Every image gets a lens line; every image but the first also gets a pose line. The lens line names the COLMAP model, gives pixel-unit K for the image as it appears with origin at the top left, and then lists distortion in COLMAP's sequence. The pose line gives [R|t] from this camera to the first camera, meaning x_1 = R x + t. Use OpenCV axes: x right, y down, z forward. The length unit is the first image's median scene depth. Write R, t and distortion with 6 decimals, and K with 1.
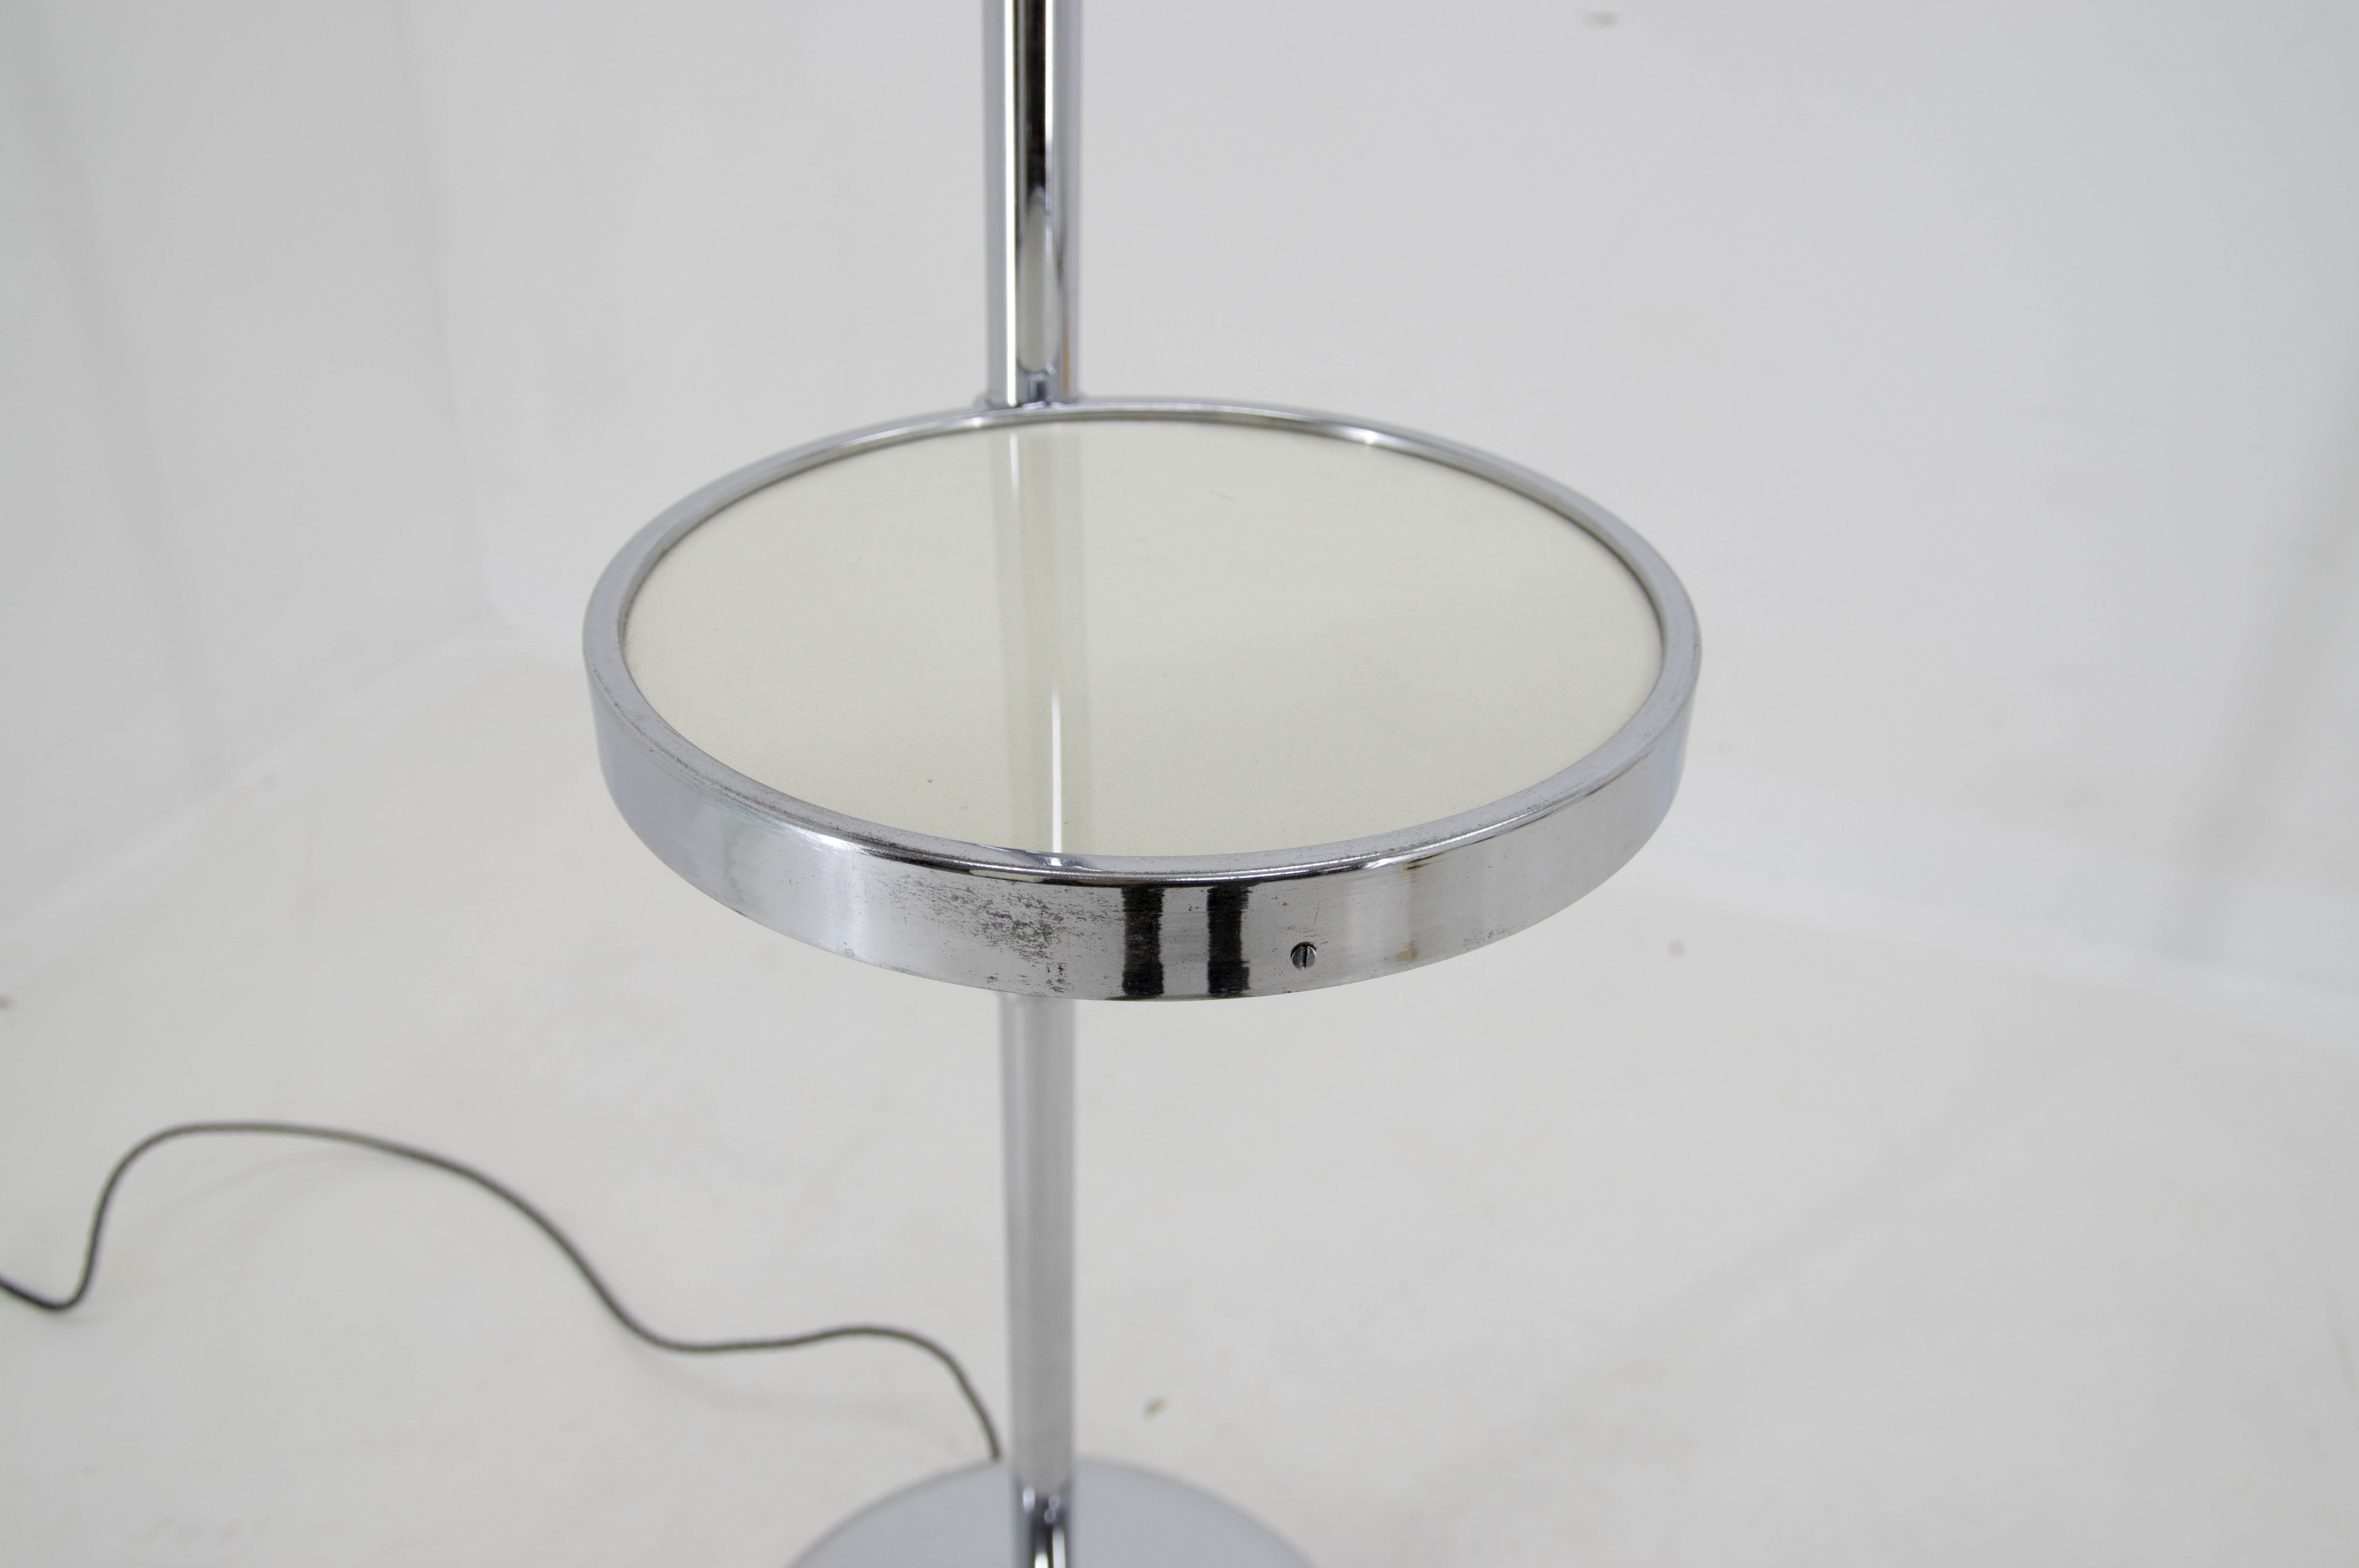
lens RADIAL K [[1836.1, 0, 1179.5], [0, 1836.1, 784.0], [0, 0, 1]] dist [0.009817, 0.006250]
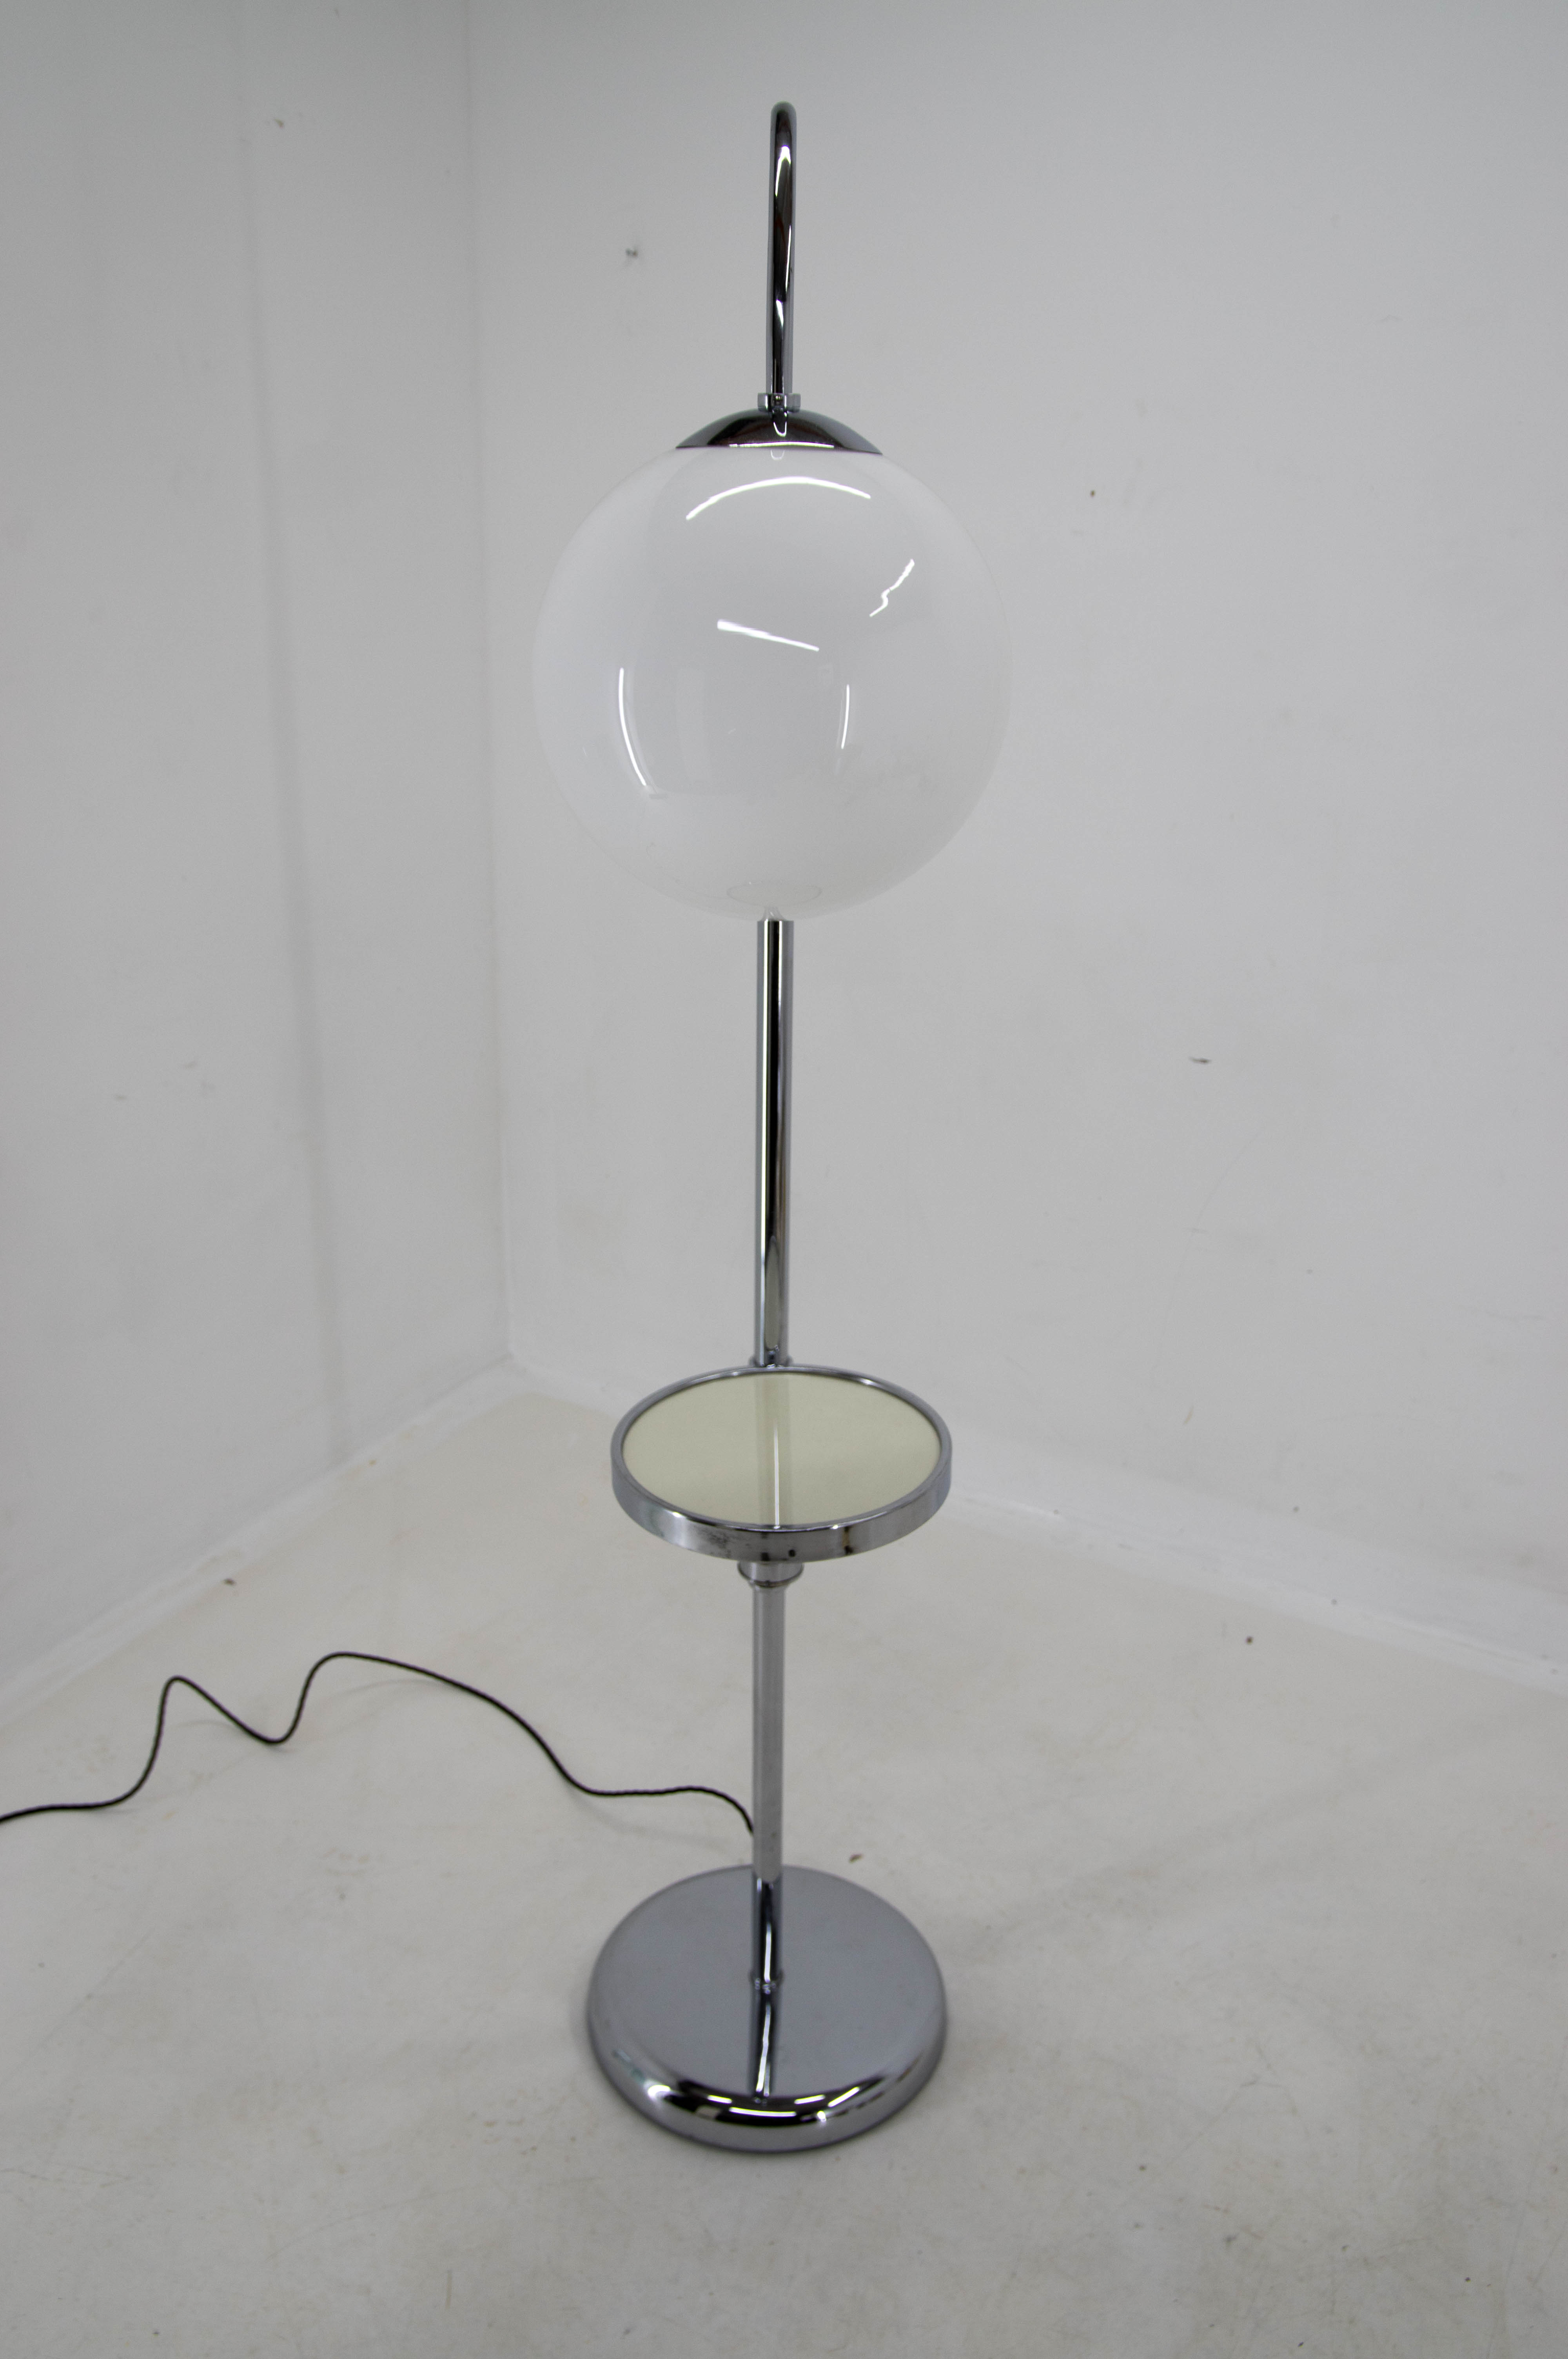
lens RADIAL K [[1836.1, 0, 784.0], [0, 1836.1, 1179.5], [0, 0, 1]] dist [0.009817, 0.006250]
pose [[0.989304, 0.019569, -0.144547, 0.189480], [-0.041140, 0.988163, -0.147787, -0.033843], [0.139944, 0.152153, 0.978399, -0.941262]]
